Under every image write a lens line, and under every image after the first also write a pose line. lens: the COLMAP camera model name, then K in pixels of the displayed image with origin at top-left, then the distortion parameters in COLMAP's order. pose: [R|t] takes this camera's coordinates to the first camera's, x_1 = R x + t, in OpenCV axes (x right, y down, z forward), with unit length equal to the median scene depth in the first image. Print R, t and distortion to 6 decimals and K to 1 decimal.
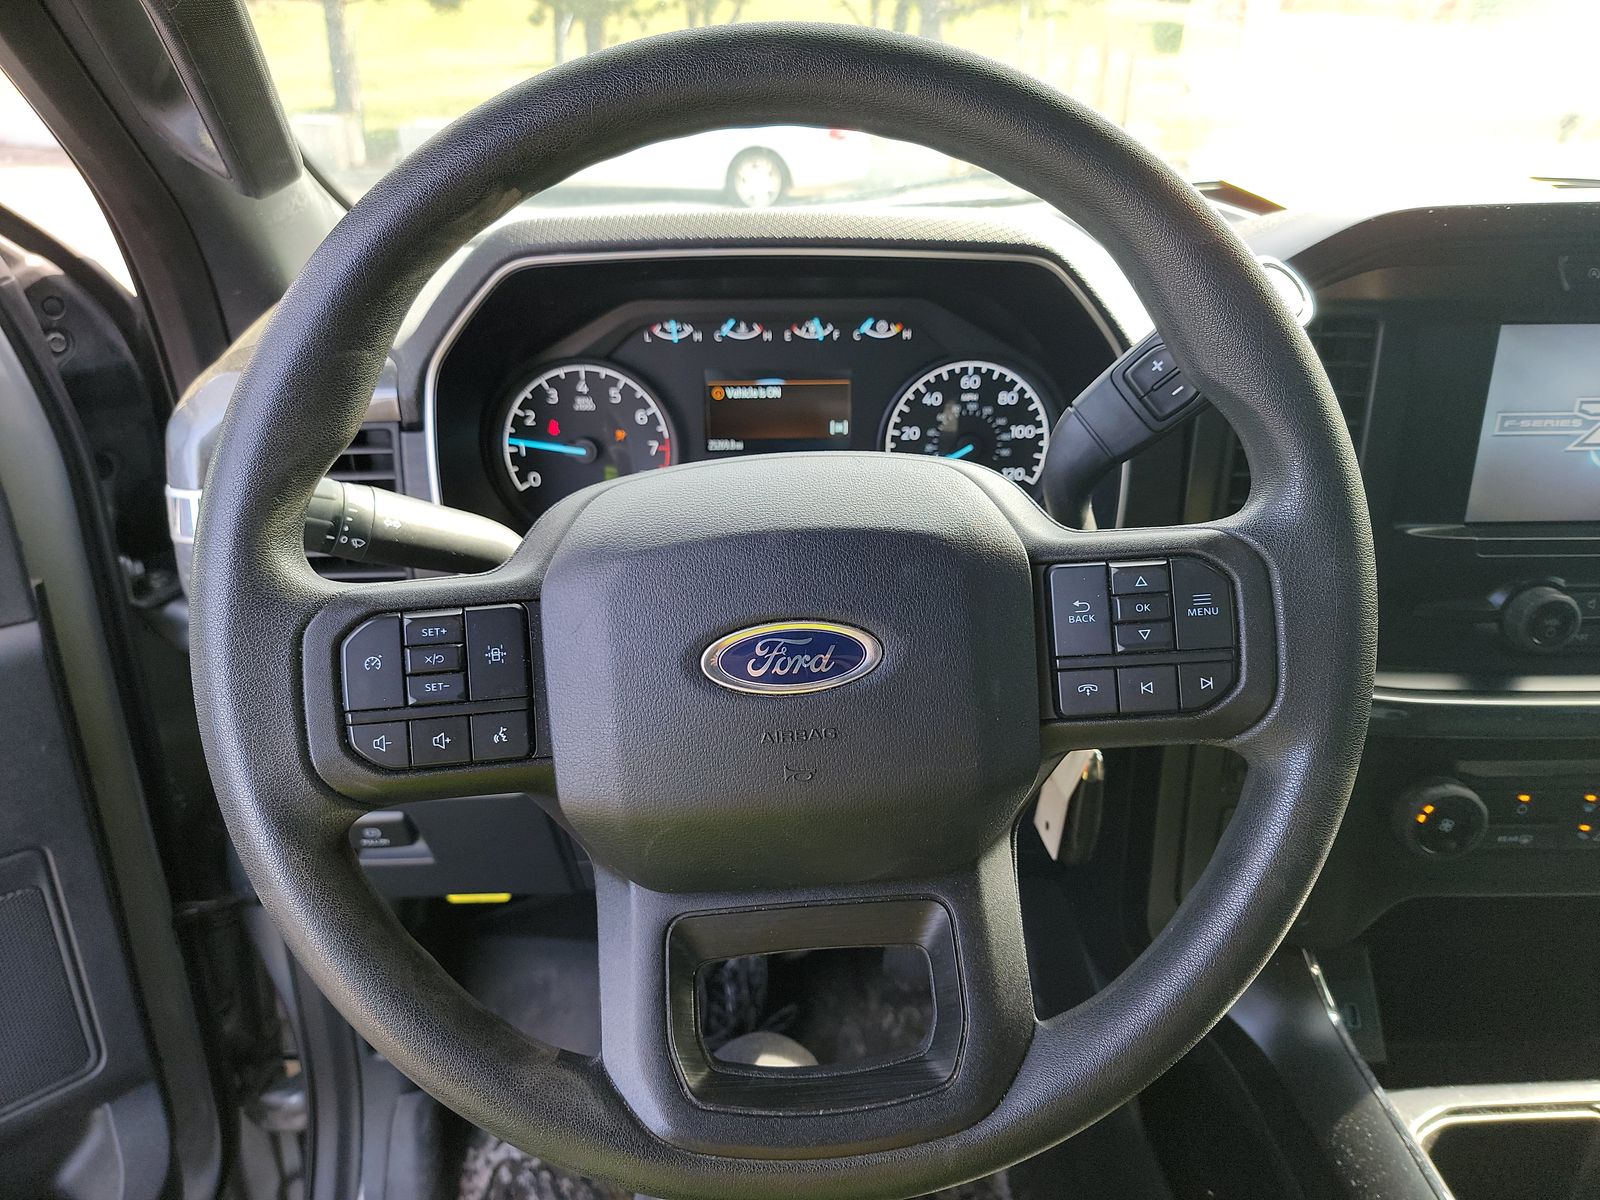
lens RADIAL K [[1113.8, 0, 795.7], [0, 1113.8, 603.3], [0, 0, 1]] dist [0.008474, 0.001610]
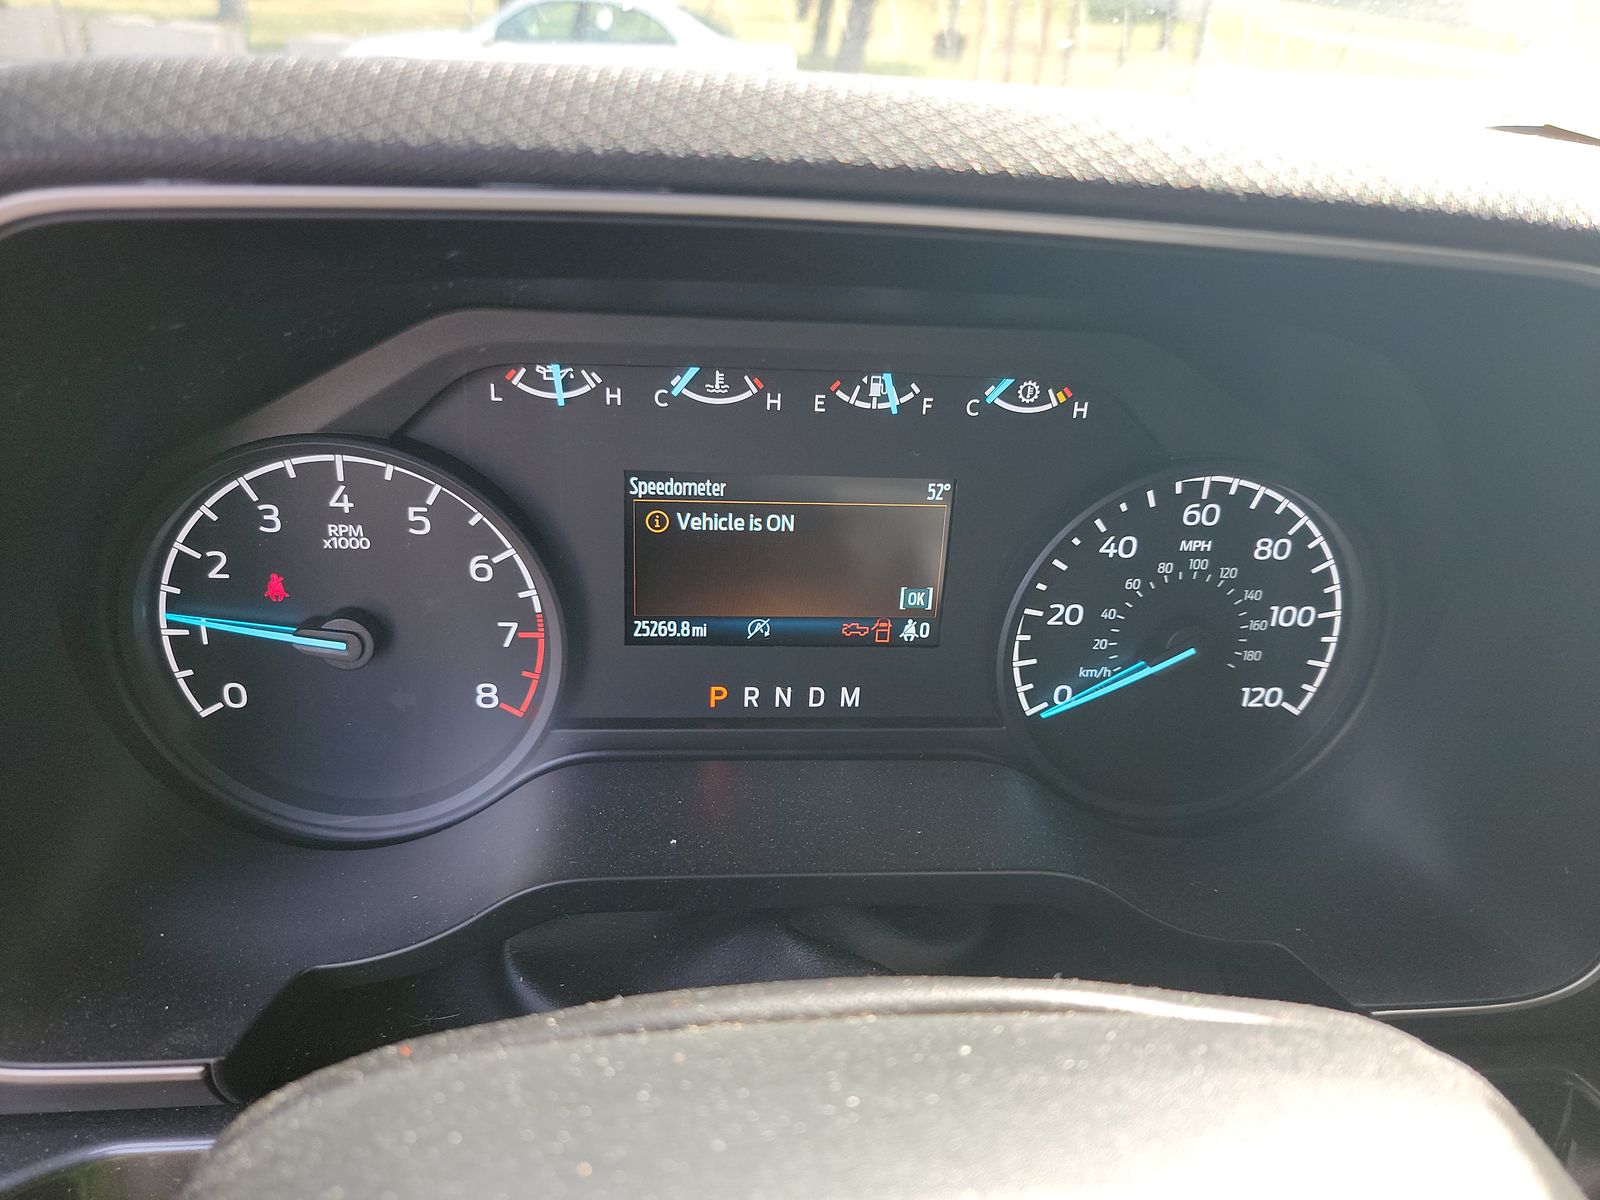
lens RADIAL K [[1113.8, 0, 805.8], [0, 1113.8, 598.1], [0, 0, 1]] dist [0.008474, 0.001610]
pose [[0.996141, 0.027167, 0.083454, -0.046591], [-0.029592, 0.999171, 0.027959, -0.172005], [-0.082625, -0.030321, 0.996119, 0.548681]]
